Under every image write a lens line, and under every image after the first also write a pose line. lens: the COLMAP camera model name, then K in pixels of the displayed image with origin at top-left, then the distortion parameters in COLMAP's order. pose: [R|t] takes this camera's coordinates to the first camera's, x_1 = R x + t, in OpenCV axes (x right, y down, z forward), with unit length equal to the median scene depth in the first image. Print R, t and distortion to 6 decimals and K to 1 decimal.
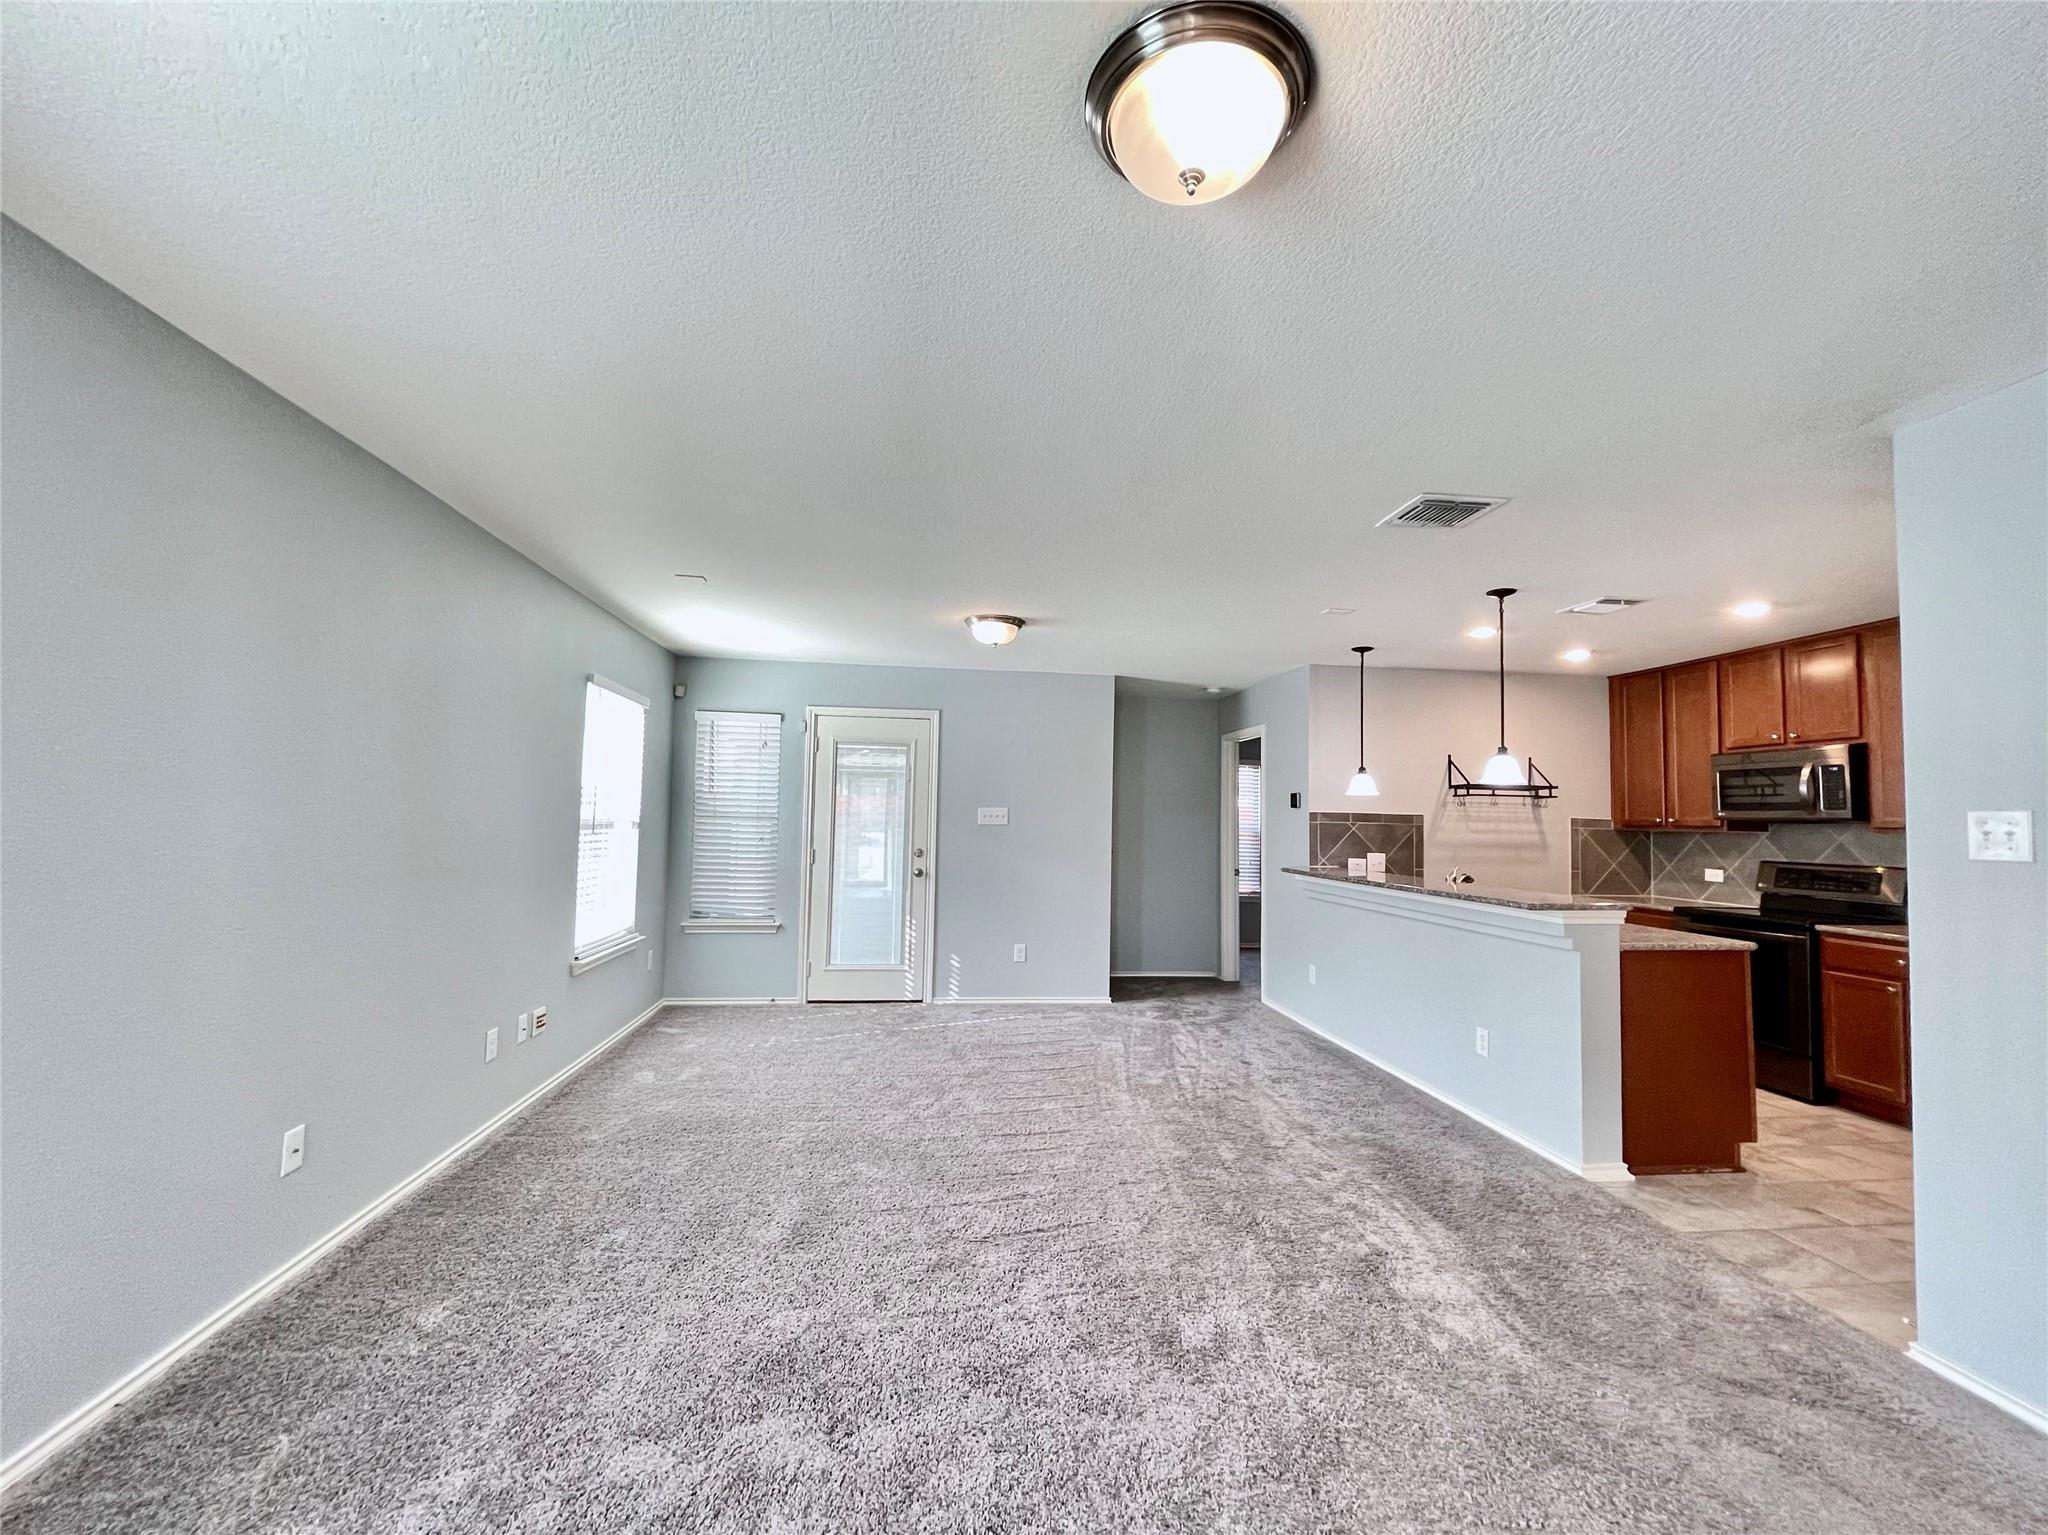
lens RADIAL K [[832.8, 0, 1022.2], [0, 832.8, 779.9], [0, 0, 1]] dist [-0.000722, 0.000186]
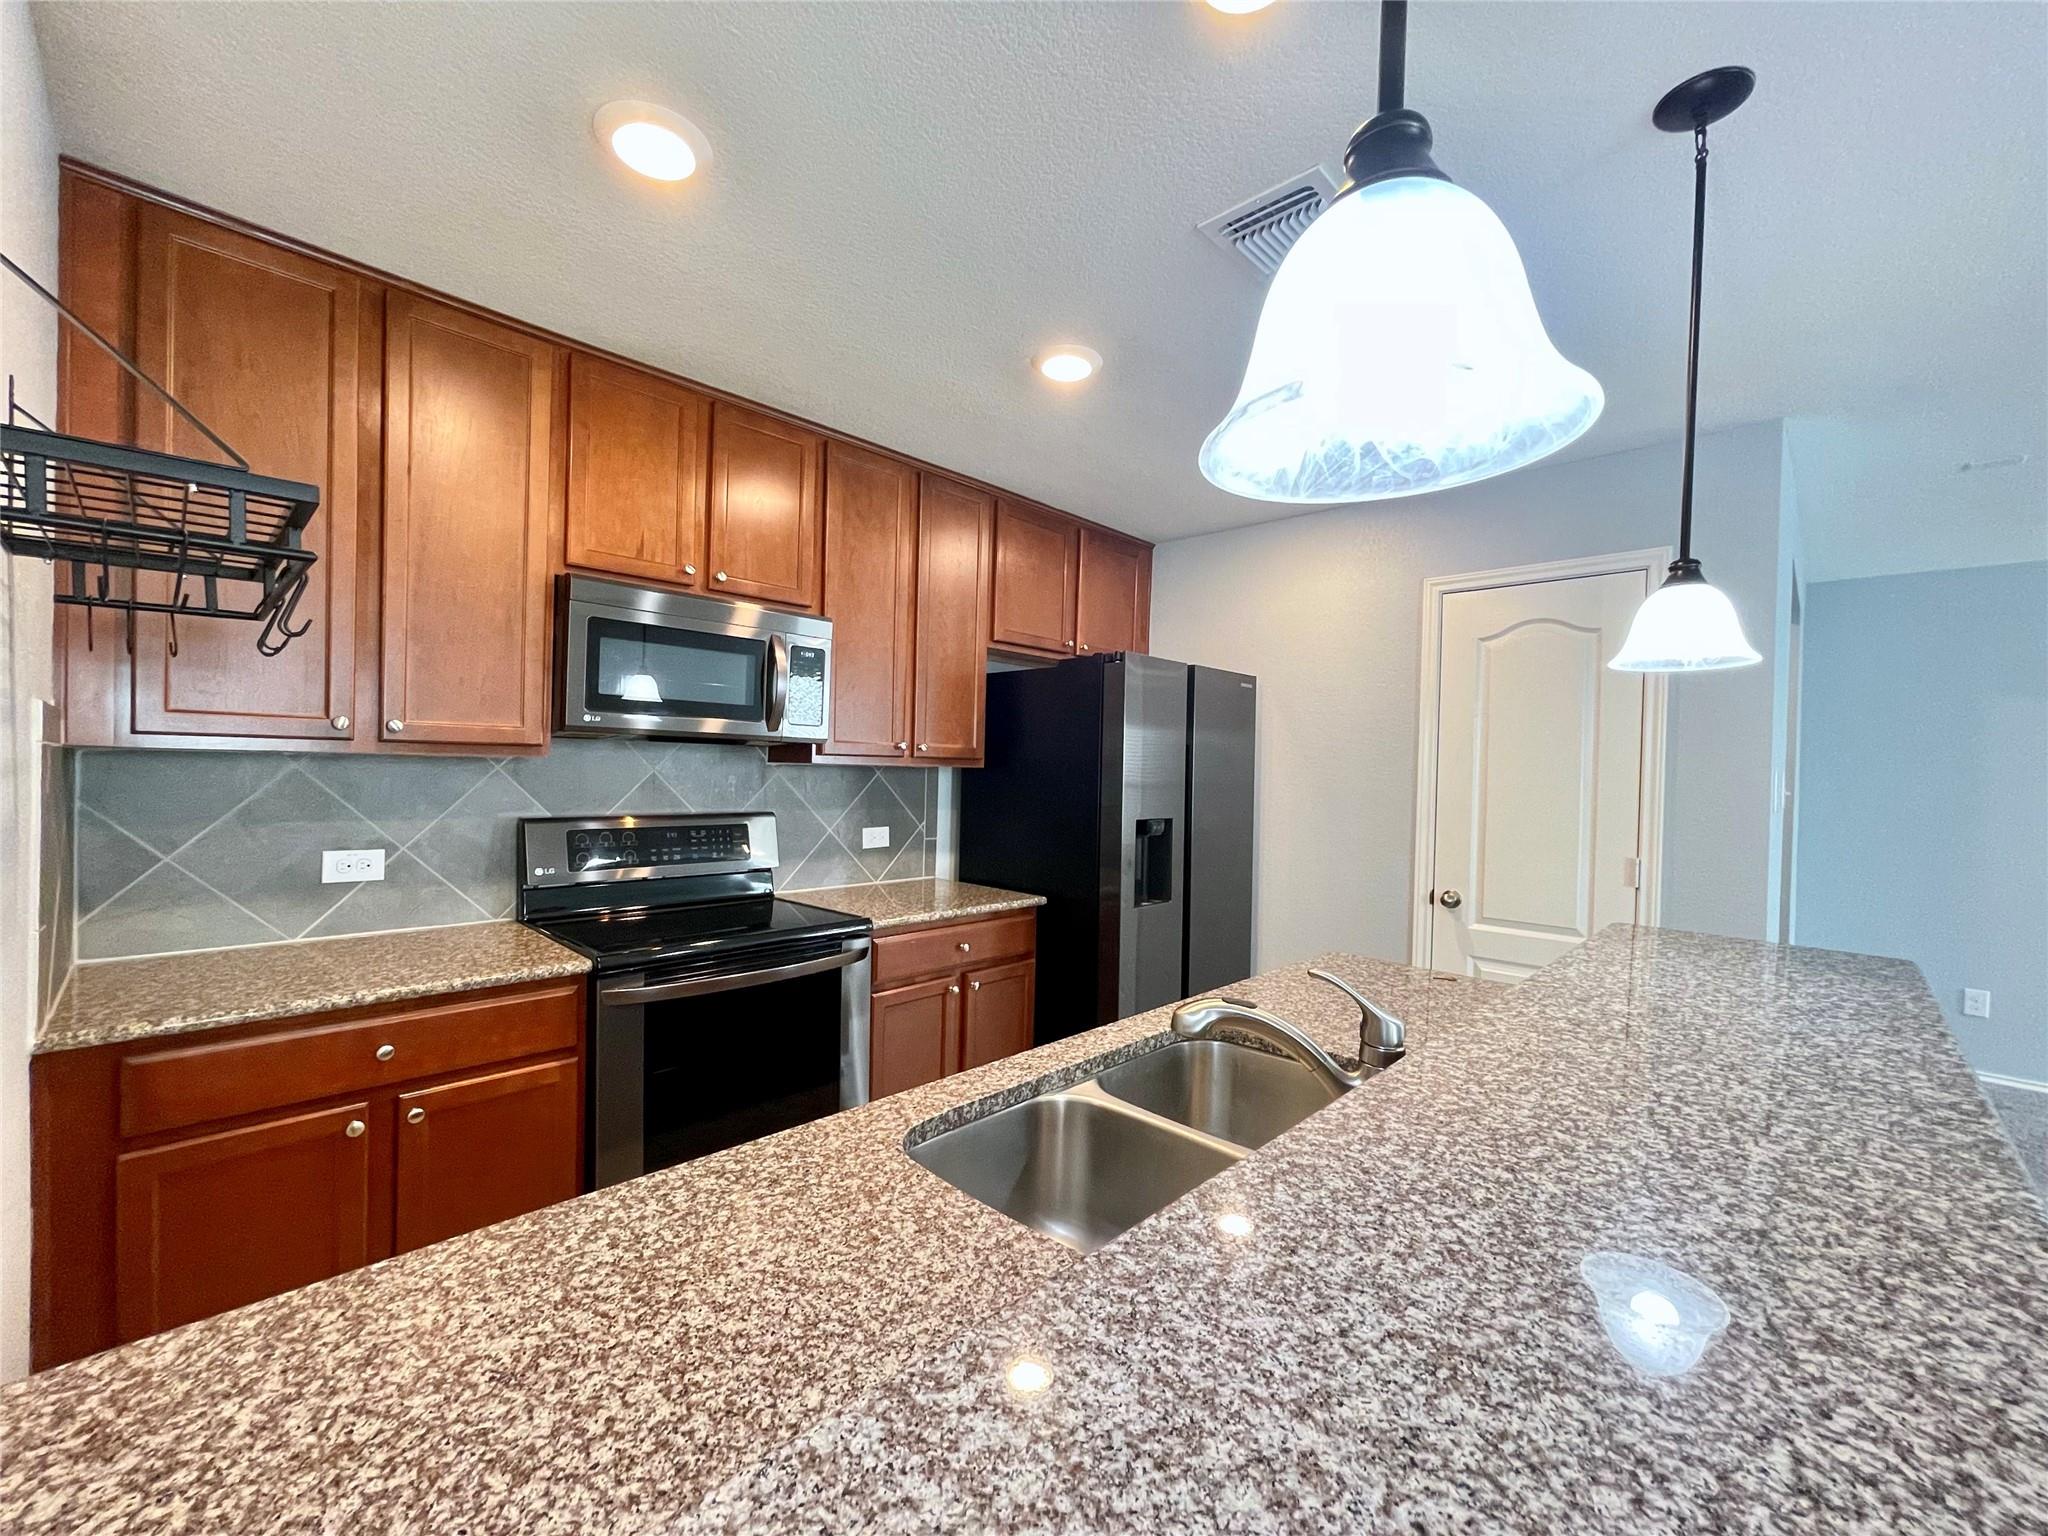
lens RADIAL K [[832.8, 0, 1022.2], [0, 832.8, 780.4], [0, 0, 1]] dist [-0.000722, 0.000186]
pose [[-0.629916, -0.050788, 0.775001, 0.362642], [-0.076693, 0.997050, 0.003004, 0.053938], [-0.772867, -0.057544, -0.631953, 1.078959]]
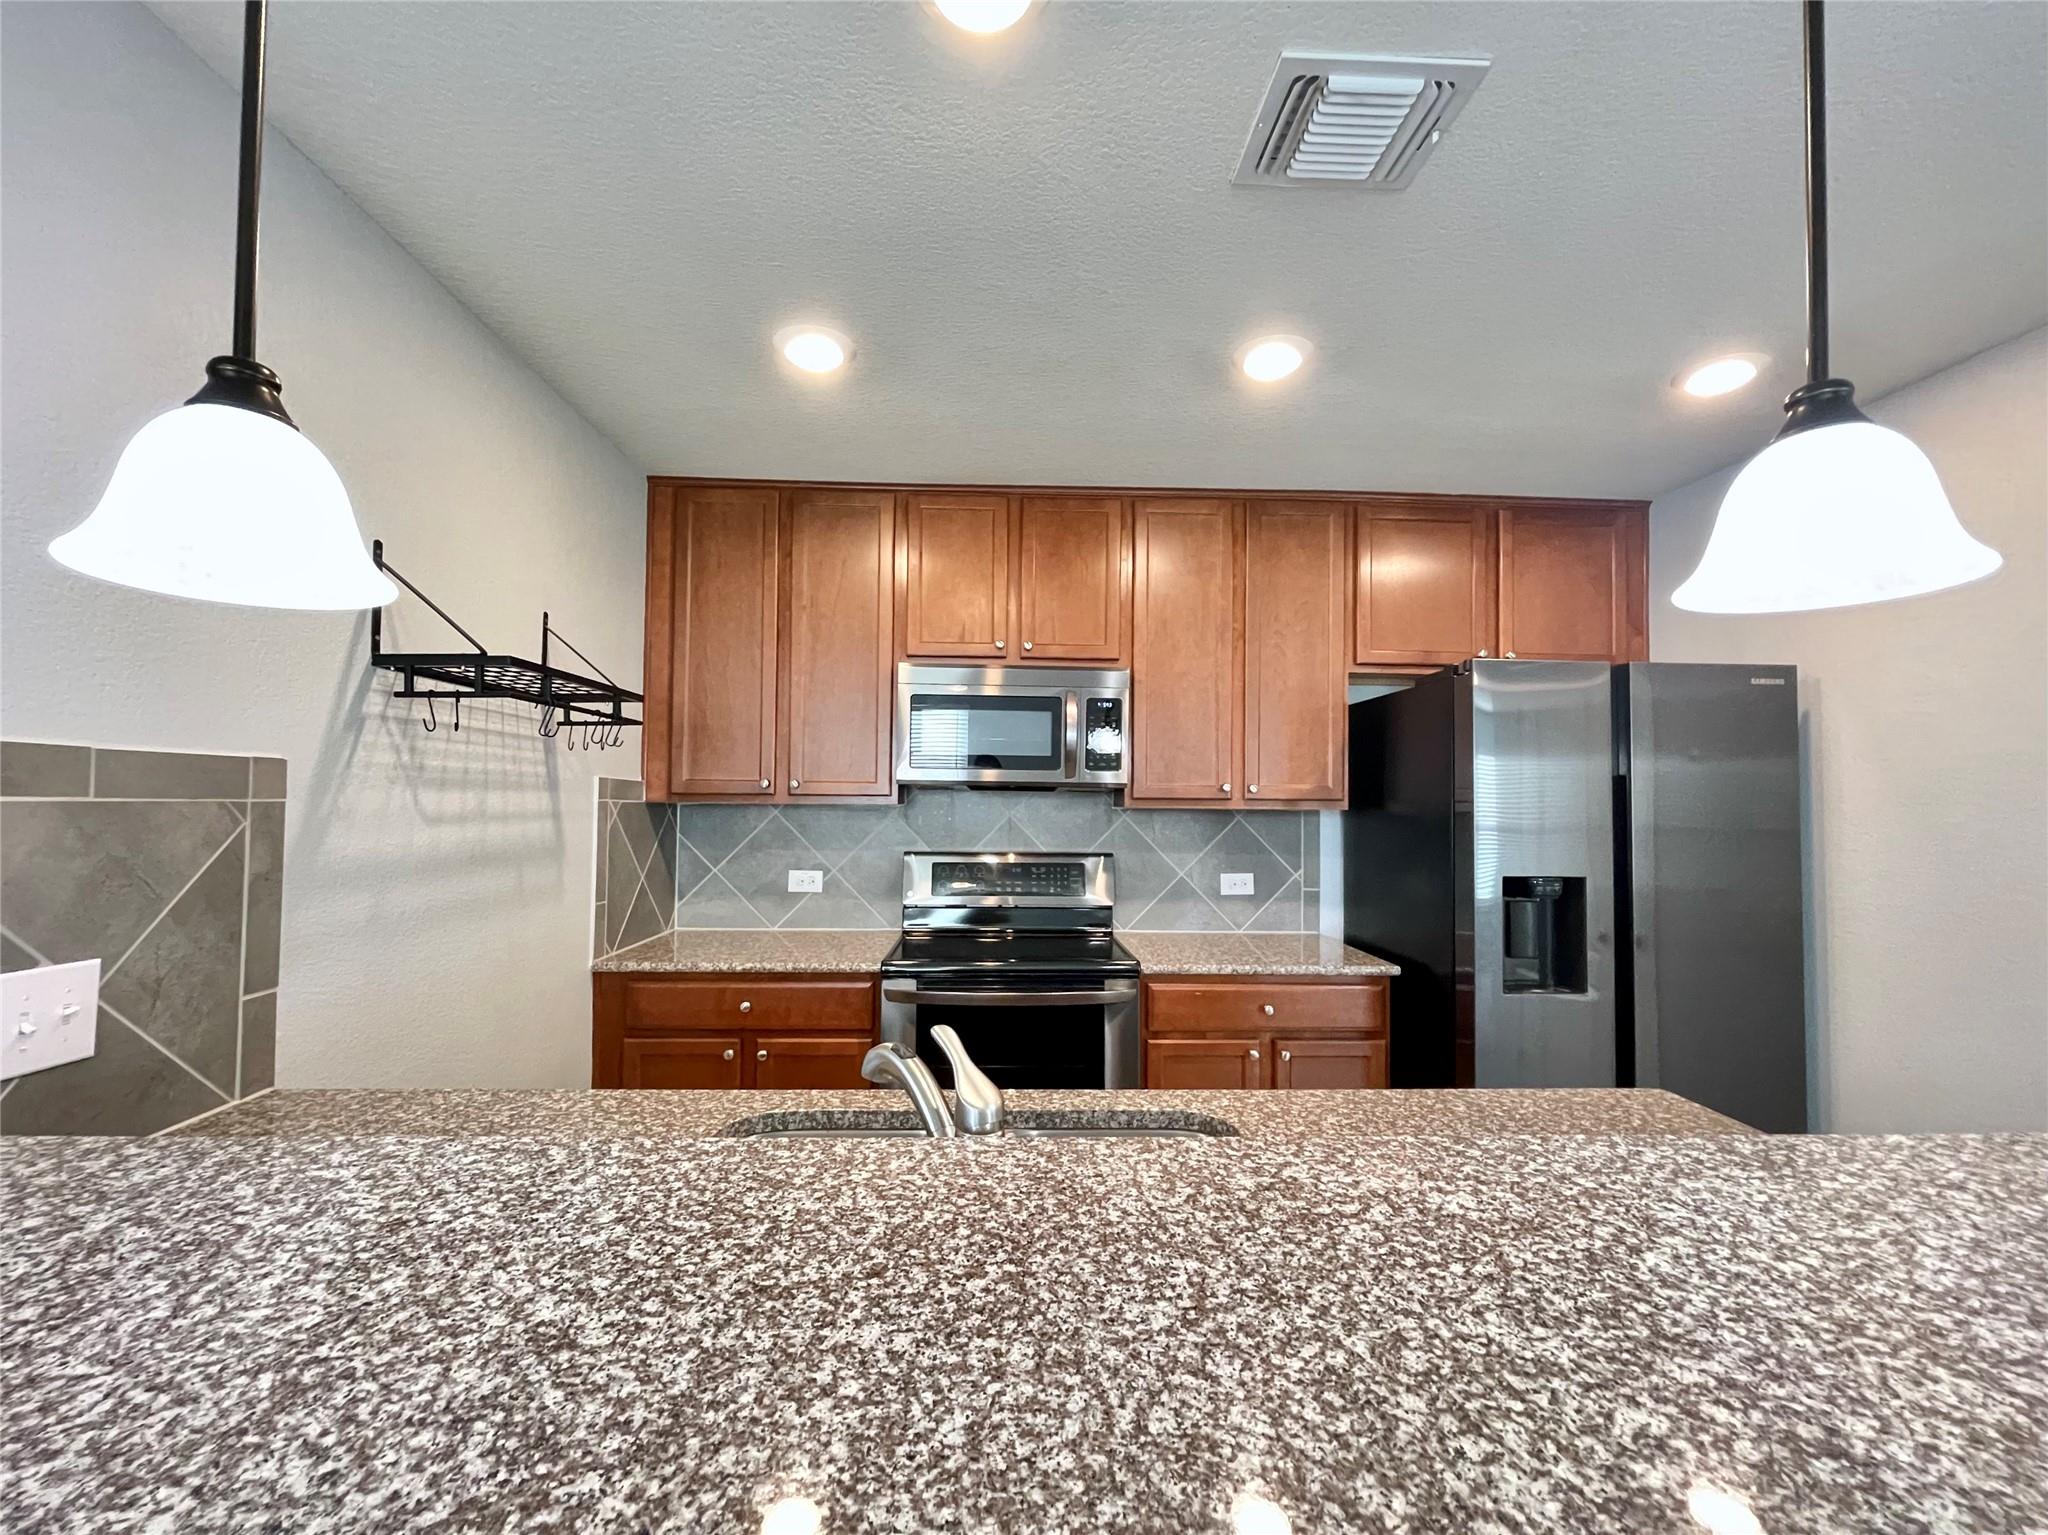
lens RADIAL K [[847.9, 0, 1021.1], [0, 847.9, 778.8], [0, 0, 1]] dist [0.000351, 0.000352]
pose [[0.080270, 0.004941, 0.996761, 0.291106], [-0.057367, 0.998353, -0.000329, 0.040055], [-0.995121, -0.057155, 0.080422, 0.871042]]
